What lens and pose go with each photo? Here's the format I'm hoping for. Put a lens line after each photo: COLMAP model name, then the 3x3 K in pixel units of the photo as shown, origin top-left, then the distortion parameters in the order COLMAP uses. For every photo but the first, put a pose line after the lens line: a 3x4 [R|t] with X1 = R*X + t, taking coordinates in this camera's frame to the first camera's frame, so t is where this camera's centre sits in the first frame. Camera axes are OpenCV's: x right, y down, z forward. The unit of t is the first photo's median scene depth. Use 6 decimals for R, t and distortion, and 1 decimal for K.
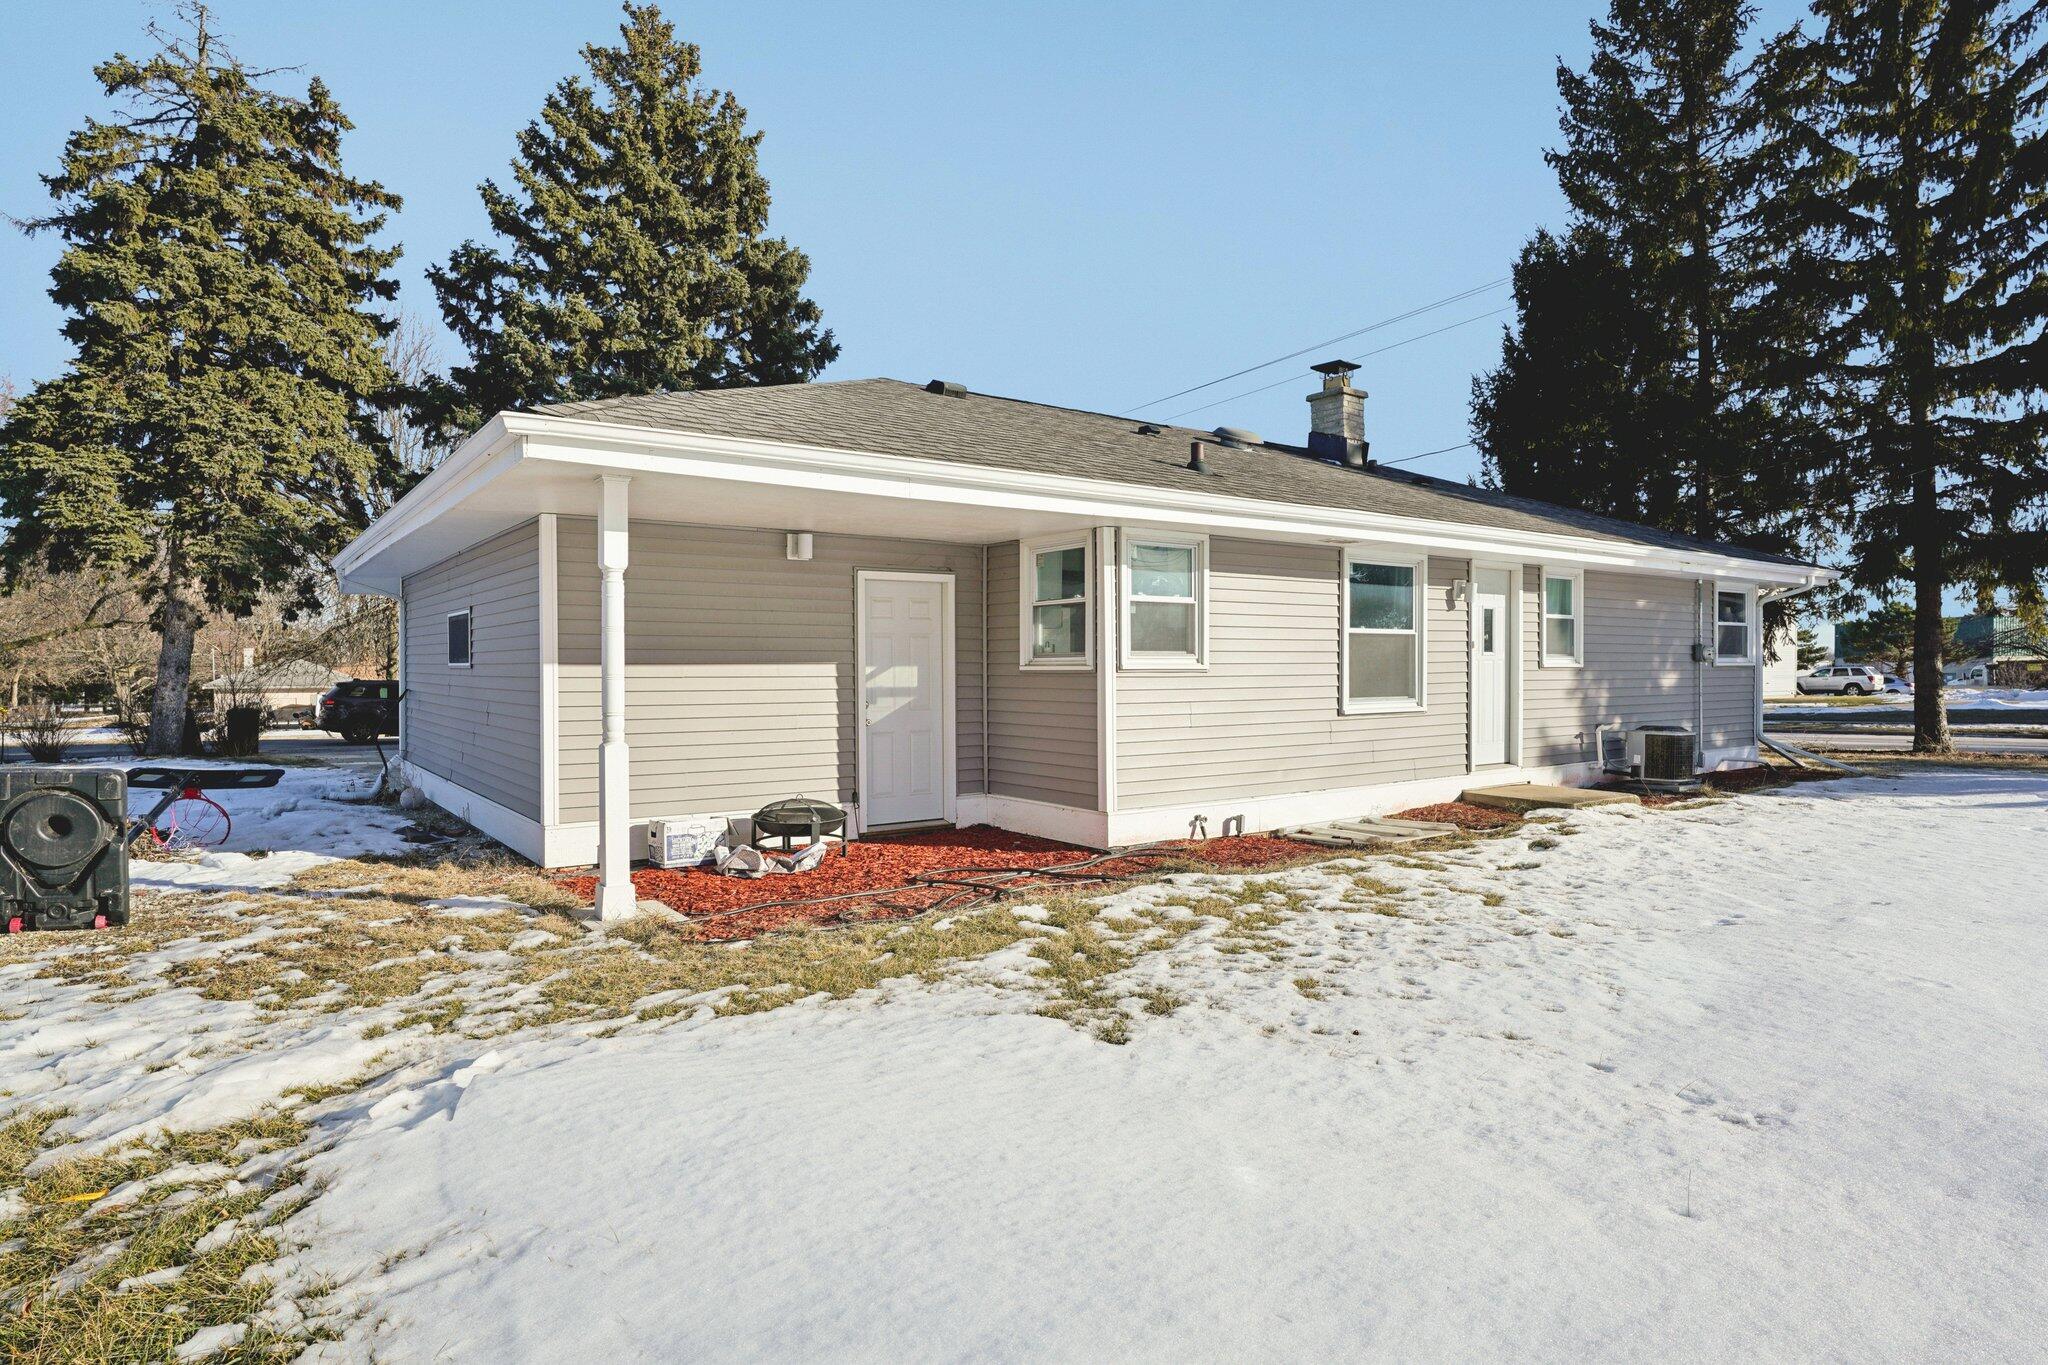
lens RADIAL K [[1191.9, 0, 1024.0], [0, 1191.9, 682.5], [0, 0, 1]] dist [-0.046405, 0.038846]
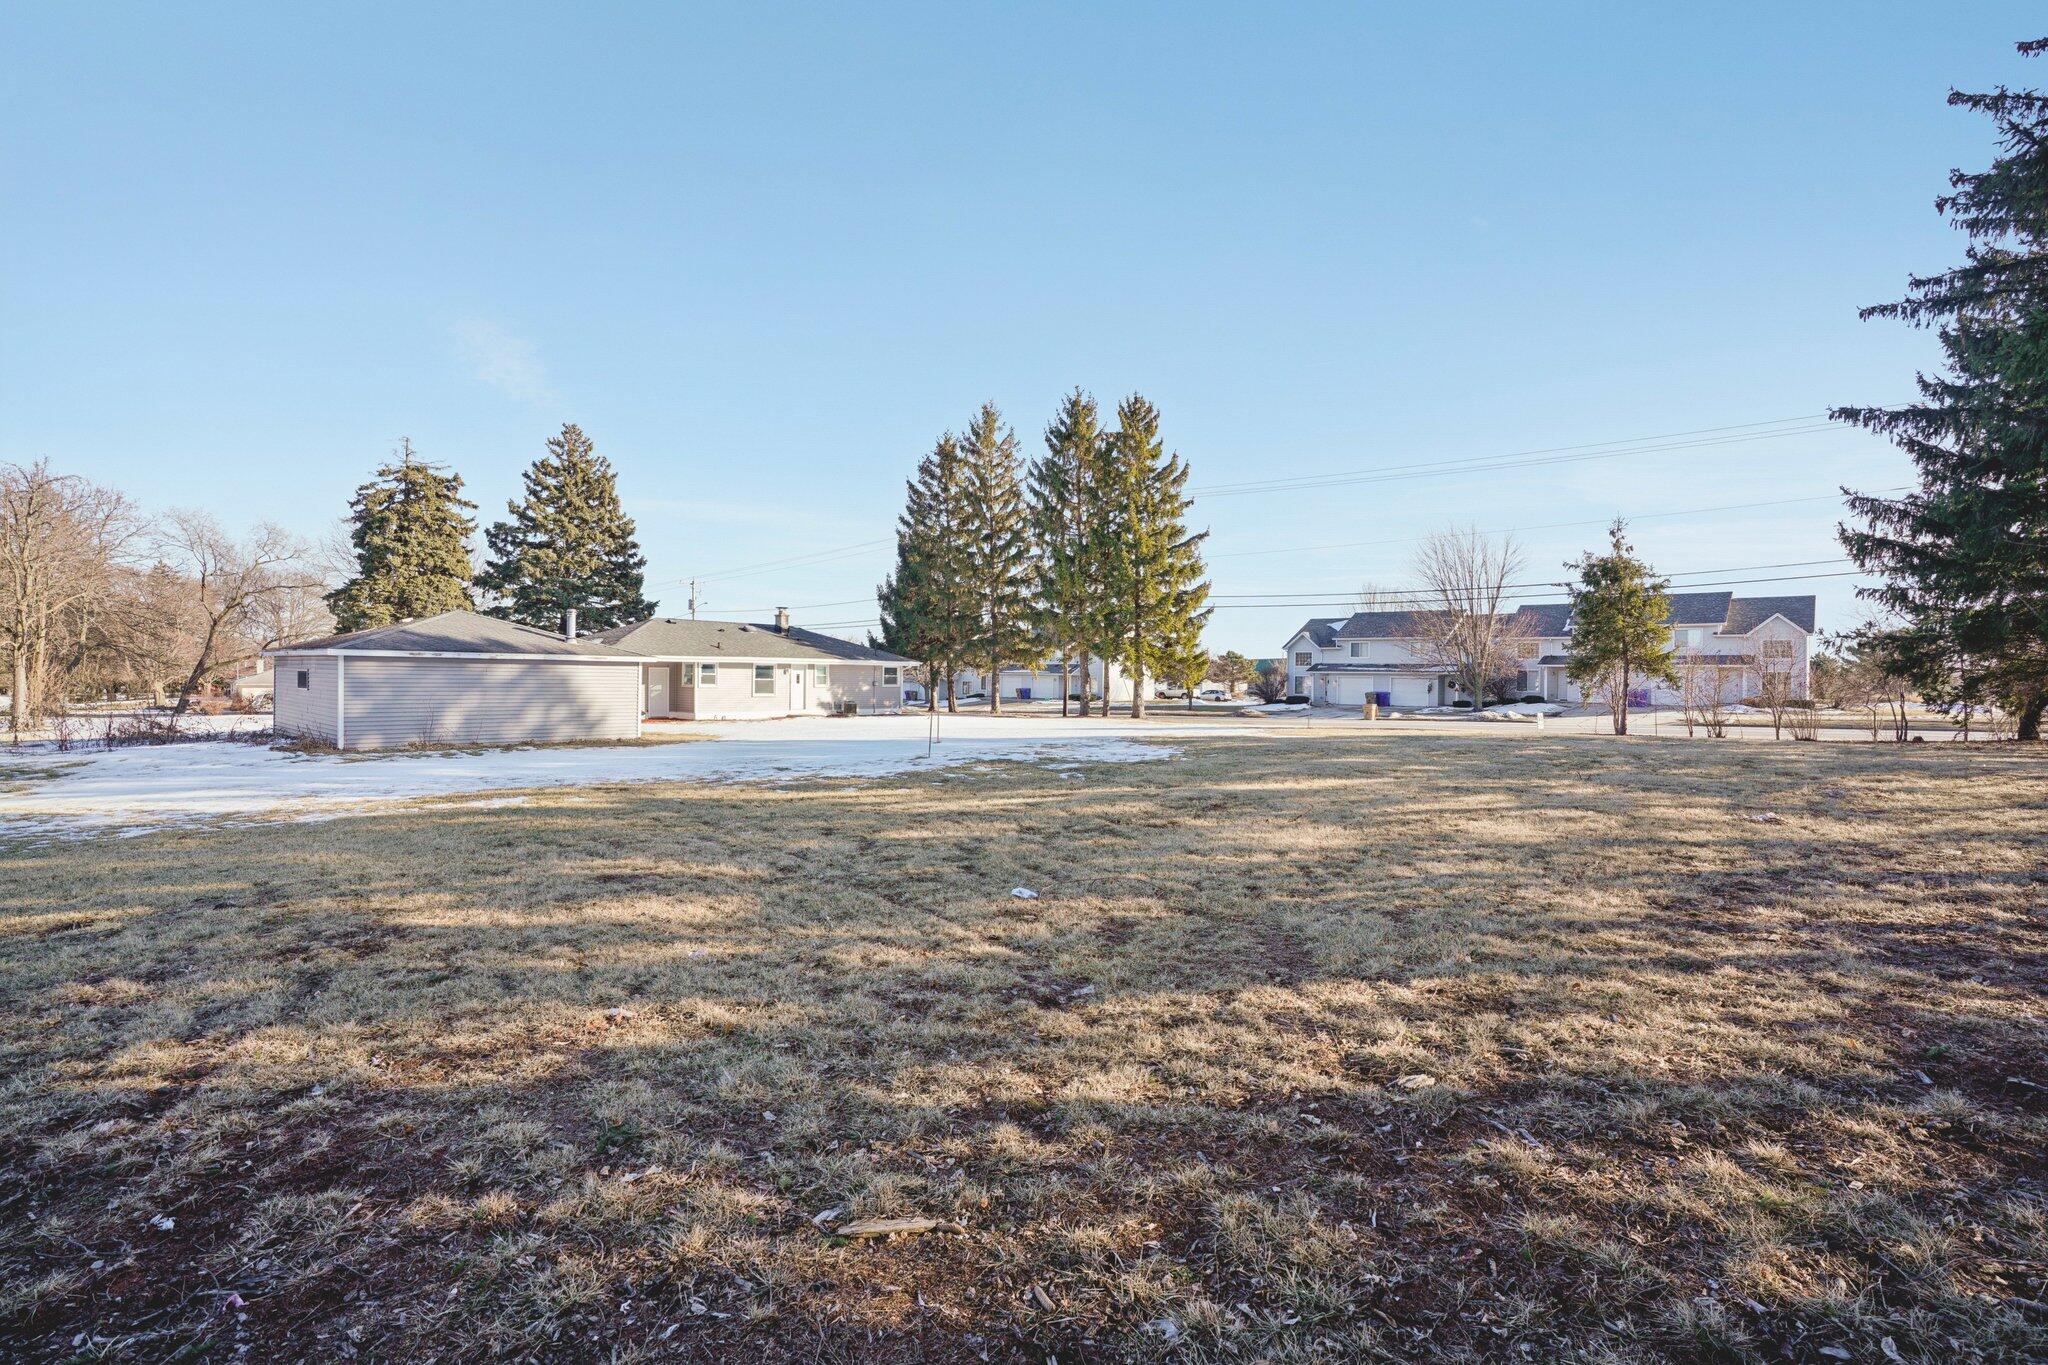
lens RADIAL K [[1024.4, 0, 1024.0], [0, 1024.4, 682.5], [0, 0, 1]] dist [-0.001693, -0.000214]
pose [[0.980195, 0.017426, 0.197265, 0.434935], [-0.016954, 0.999848, -0.004080, -0.026708], [-0.197306, 0.000654, 0.980342, -2.748724]]
